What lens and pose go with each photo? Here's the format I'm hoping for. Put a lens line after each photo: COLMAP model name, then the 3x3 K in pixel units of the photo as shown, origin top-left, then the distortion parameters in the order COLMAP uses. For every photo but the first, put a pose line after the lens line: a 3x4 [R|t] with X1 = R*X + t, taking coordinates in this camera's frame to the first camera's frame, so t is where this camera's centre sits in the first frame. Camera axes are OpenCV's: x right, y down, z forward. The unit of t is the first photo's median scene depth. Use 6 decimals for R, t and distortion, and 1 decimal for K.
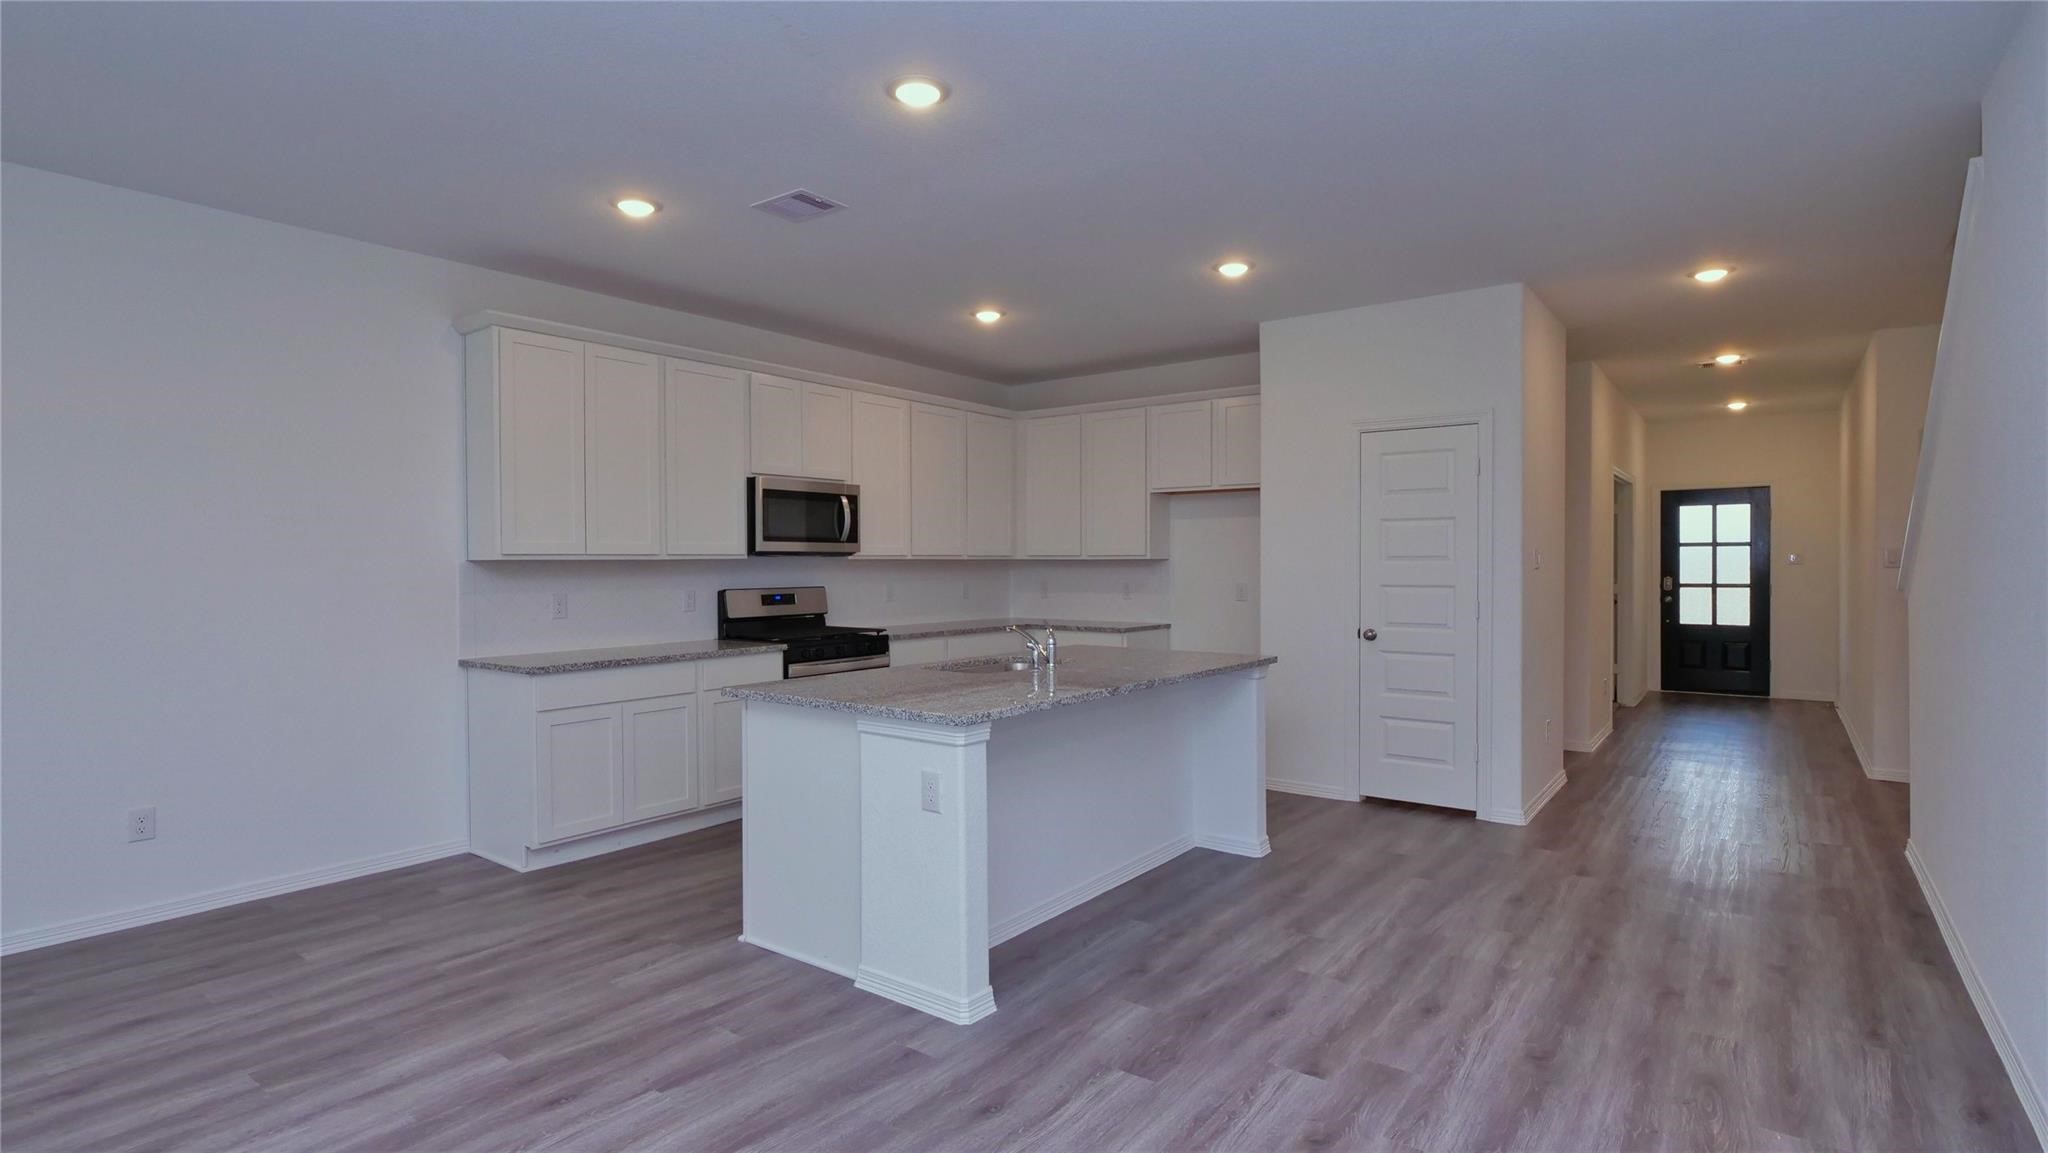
lens RADIAL K [[1008.6, 0, 1022.7], [0, 1008.6, 572.7], [0, 0, 1]] dist [-0.006013, -0.001573]
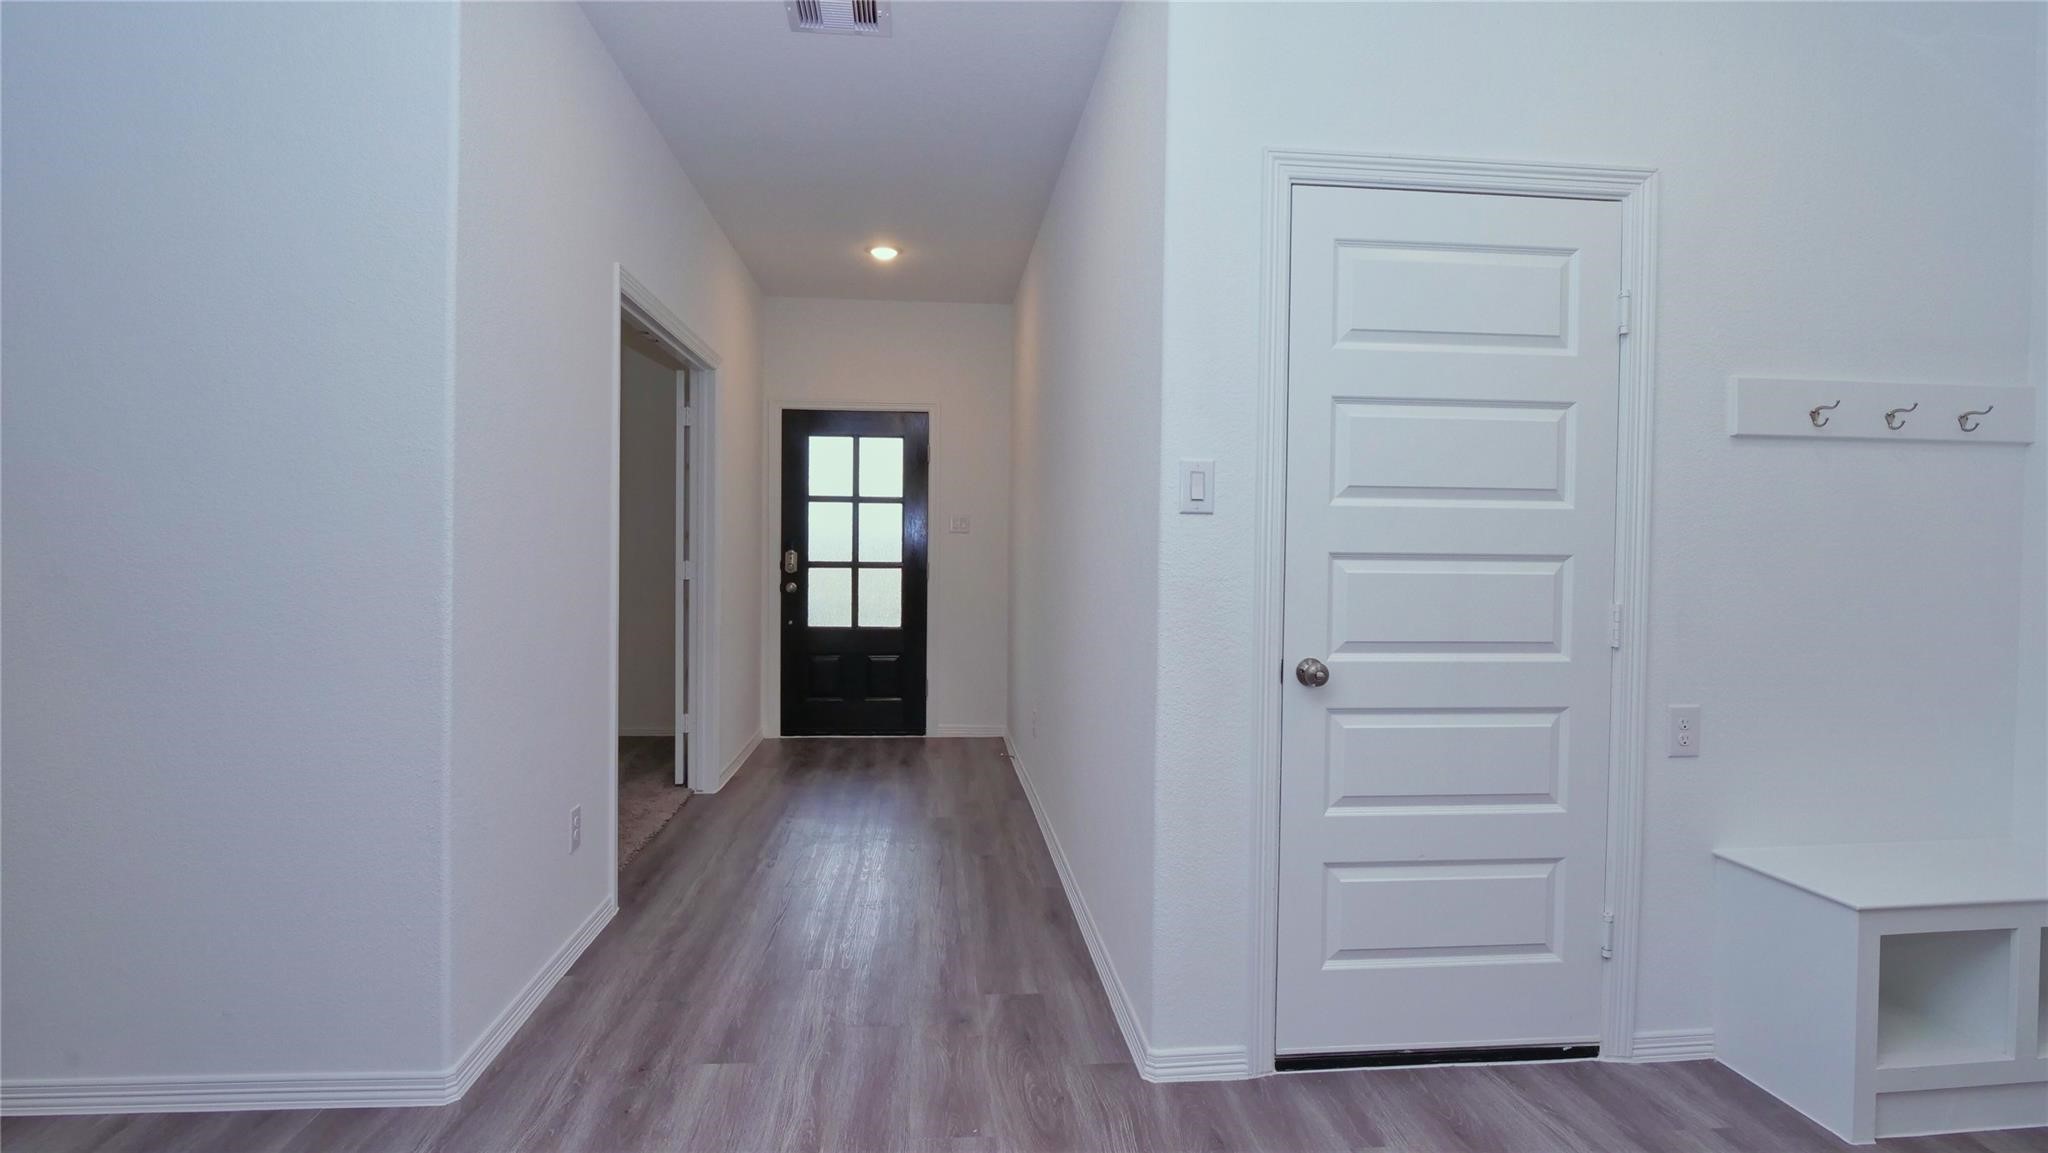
lens RADIAL K [[1008.6, 0, 1022.7], [0, 1008.6, 572.7], [0, 0, 1]] dist [-0.006013, -0.001573]
pose [[0.740461, -0.003980, 0.672087, 0.339786], [-0.008842, 0.999838, 0.015662, 0.006869], [-0.672041, -0.017540, 0.740306, 0.459947]]
